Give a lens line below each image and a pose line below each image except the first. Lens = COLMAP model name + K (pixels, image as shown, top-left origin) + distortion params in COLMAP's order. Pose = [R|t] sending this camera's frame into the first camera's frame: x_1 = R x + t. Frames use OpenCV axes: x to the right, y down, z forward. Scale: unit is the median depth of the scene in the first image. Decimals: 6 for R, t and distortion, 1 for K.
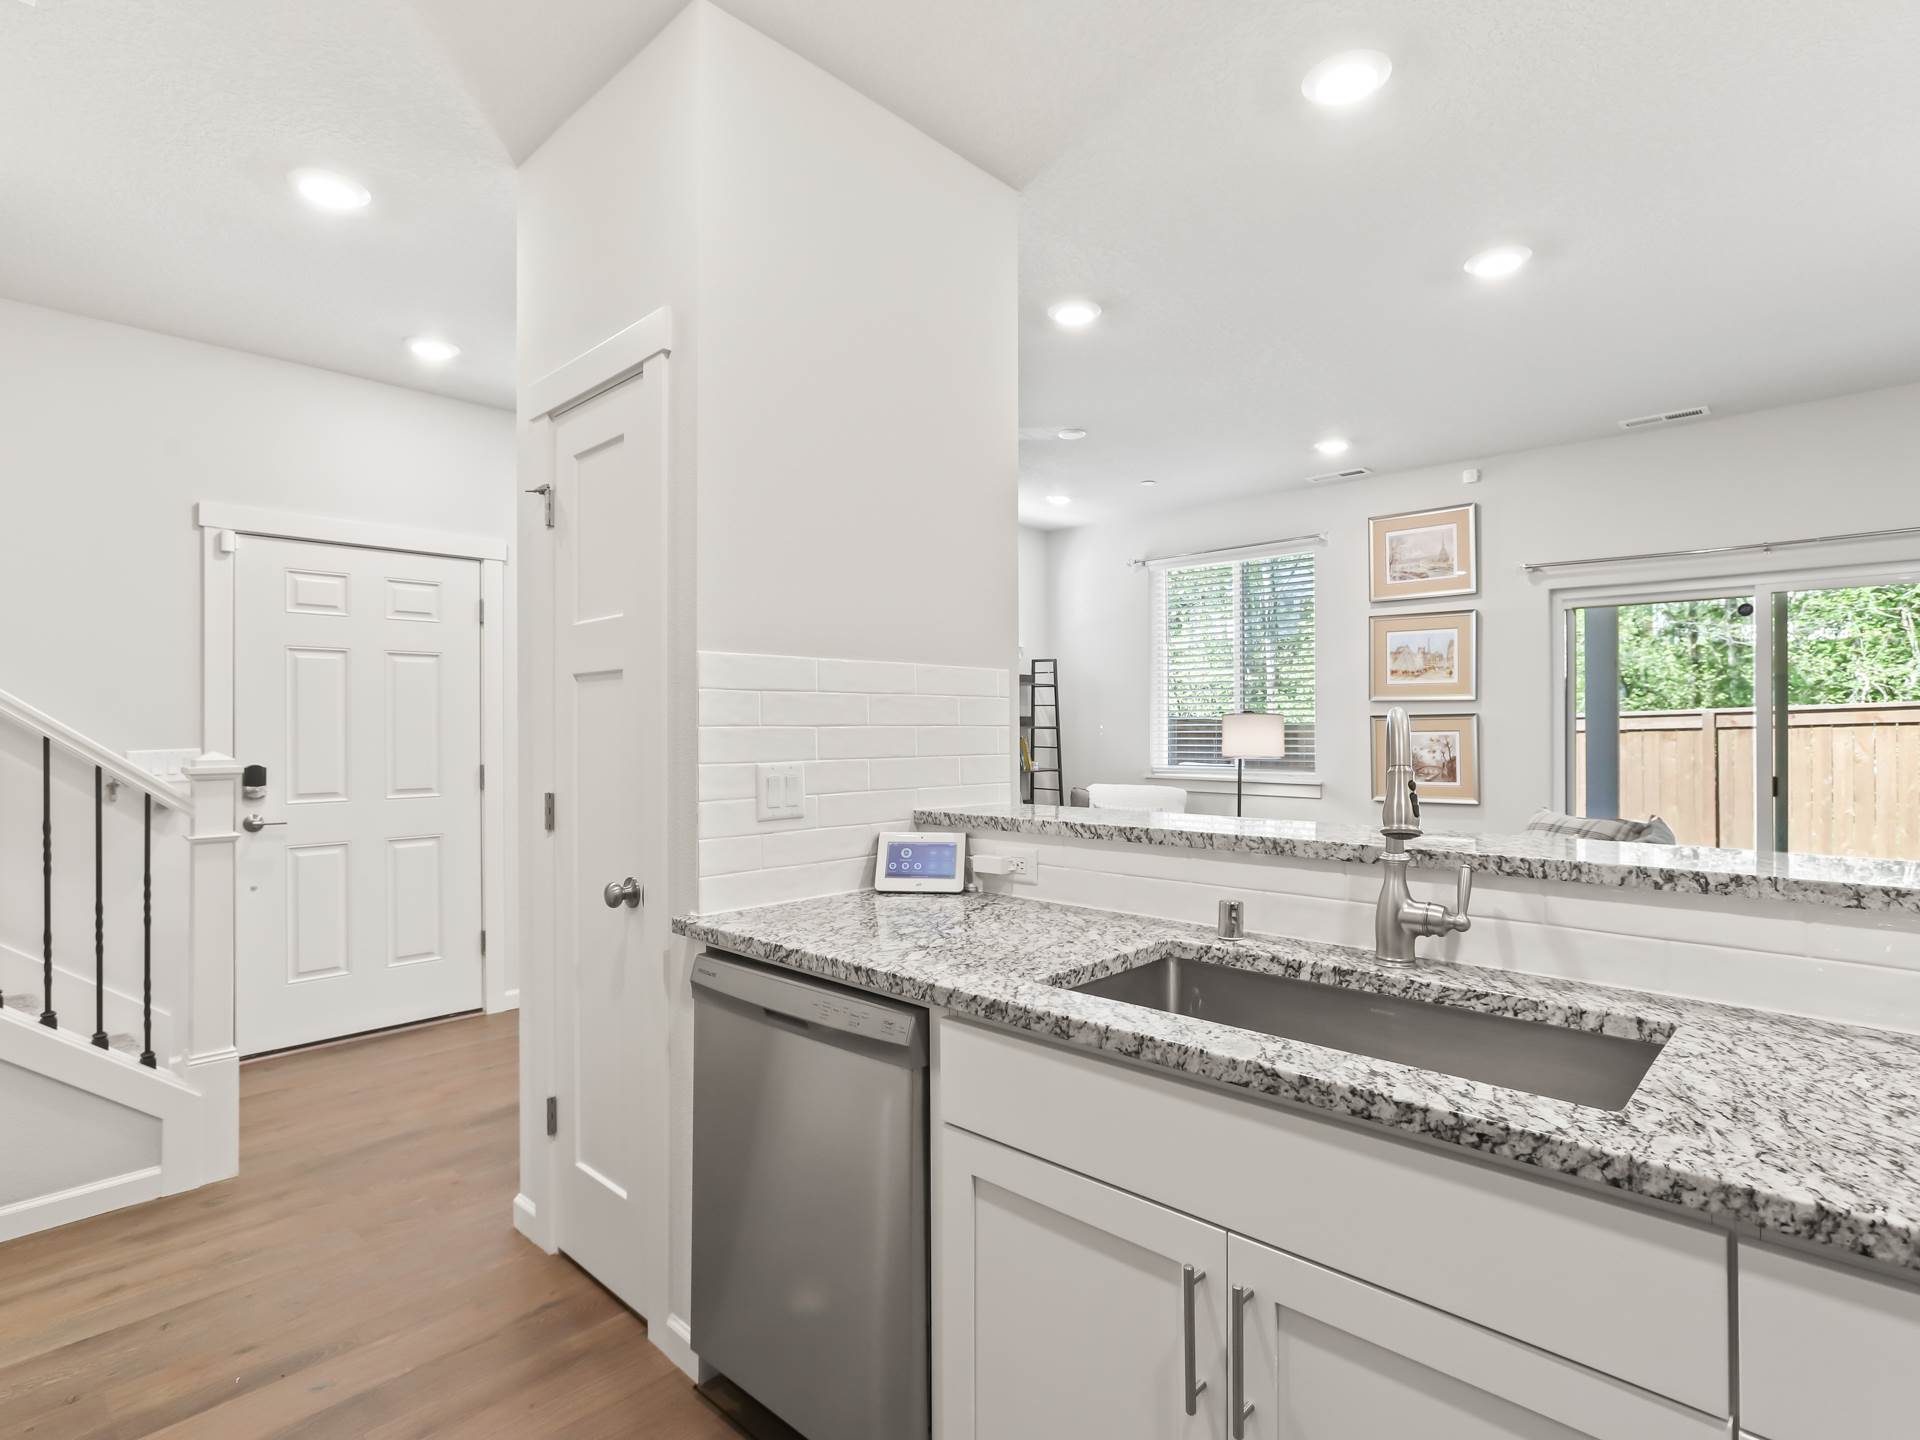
lens RADIAL K [[998.6, 0, 960.0], [0, 998.6, 720.0], [0, 0, 1]] dist [-0.023142, 0.019418]
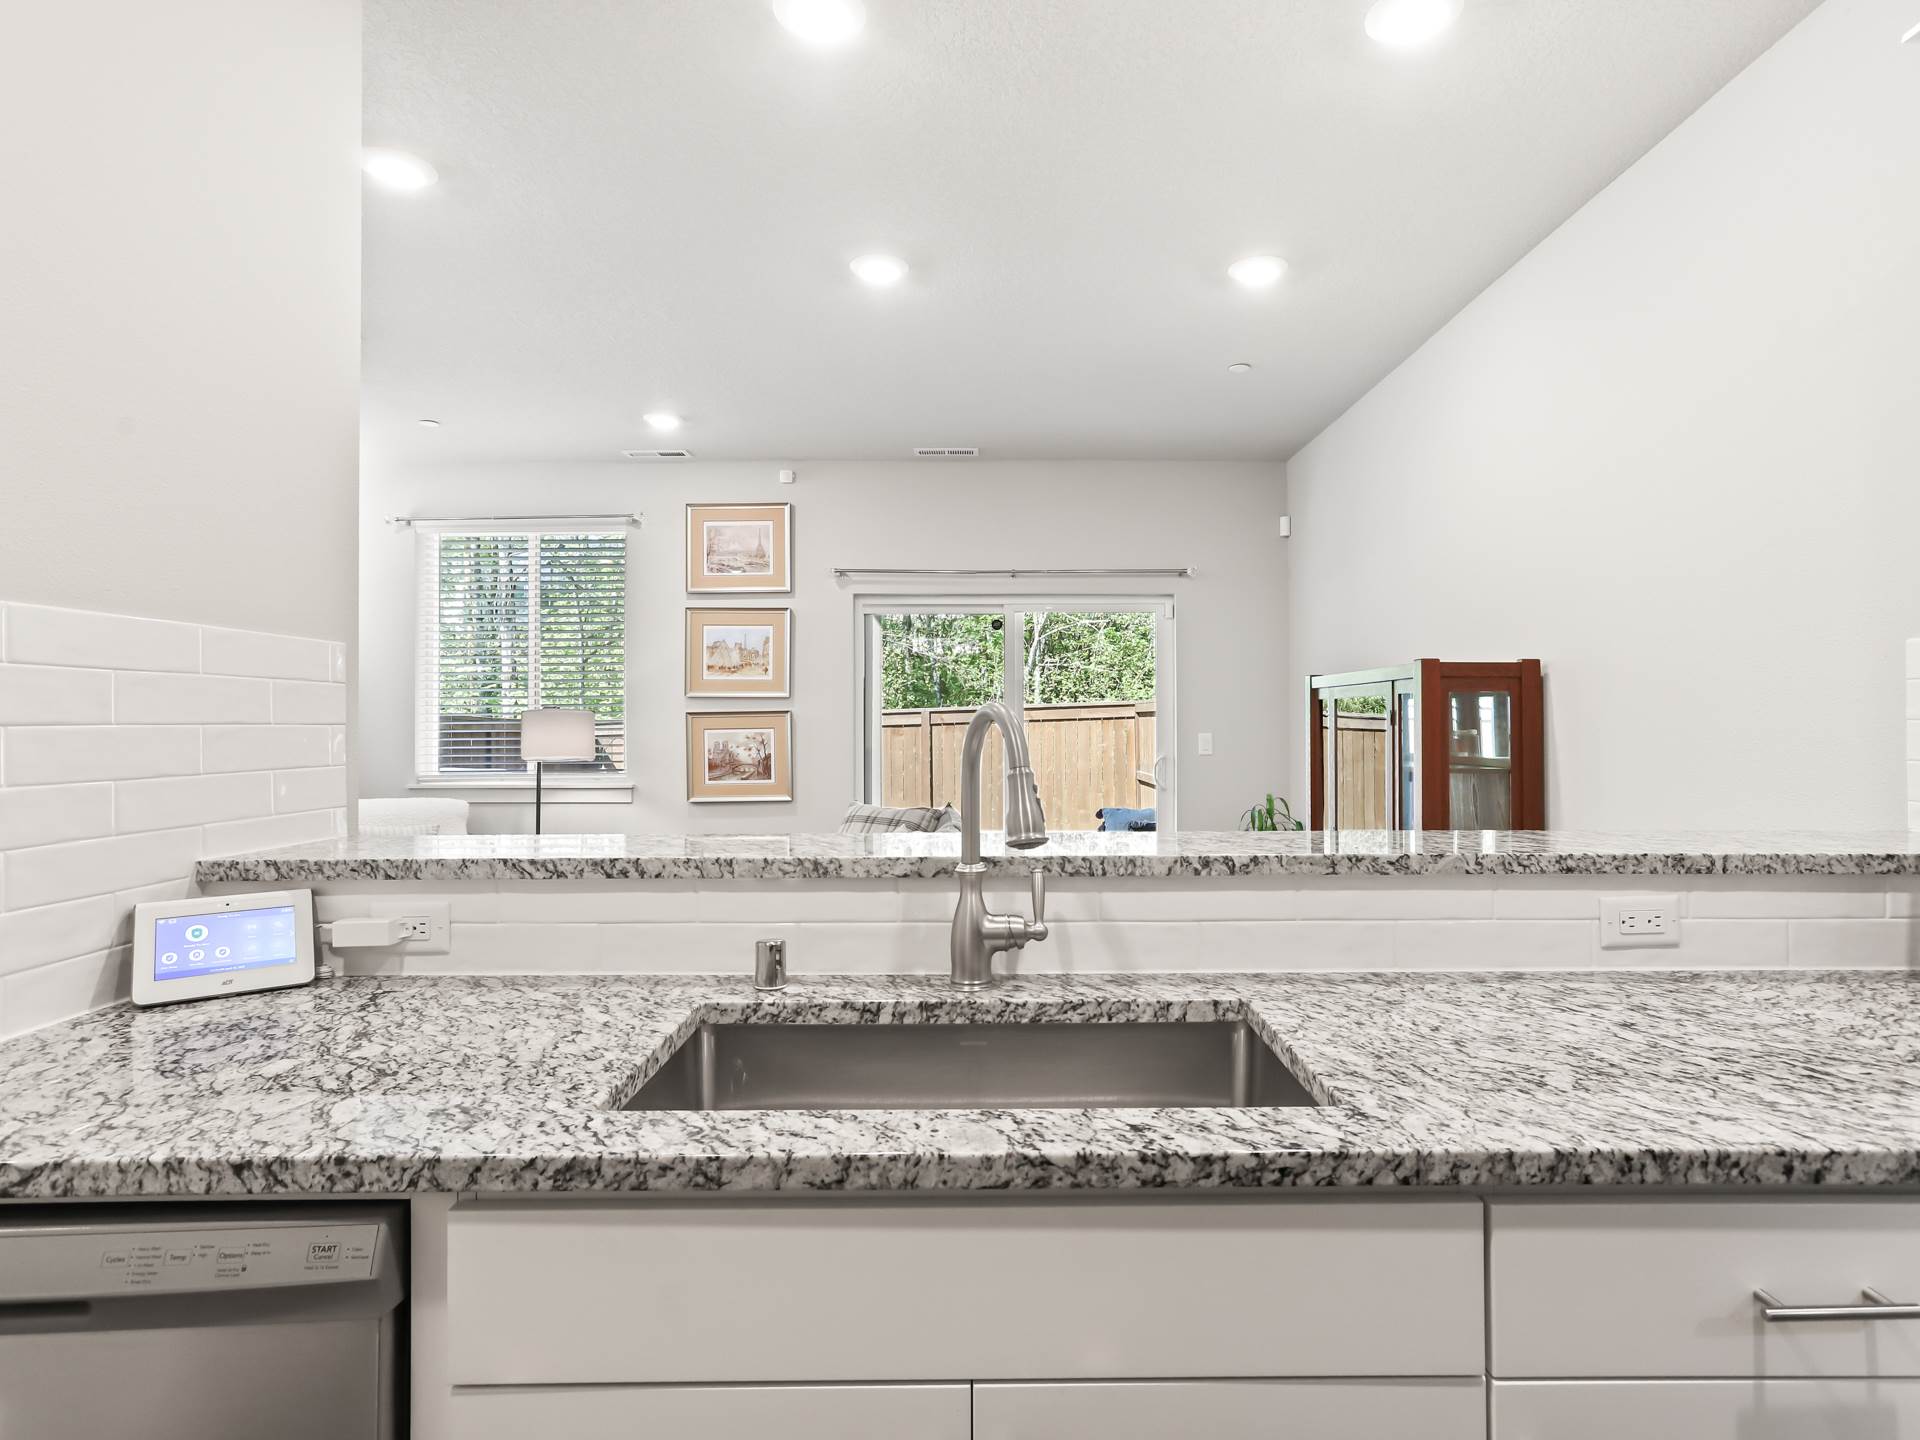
lens RADIAL K [[1031.0, 0, 964.3], [0, 1031.0, 700.8], [0, 0, 1]] dist [-0.031487, 0.029459]
pose [[0.720458, 0.013164, 0.693373, -0.221556], [-0.002100, 0.999857, -0.016801, 0.001385], [-0.693495, 0.010648, 0.720383, 0.330369]]
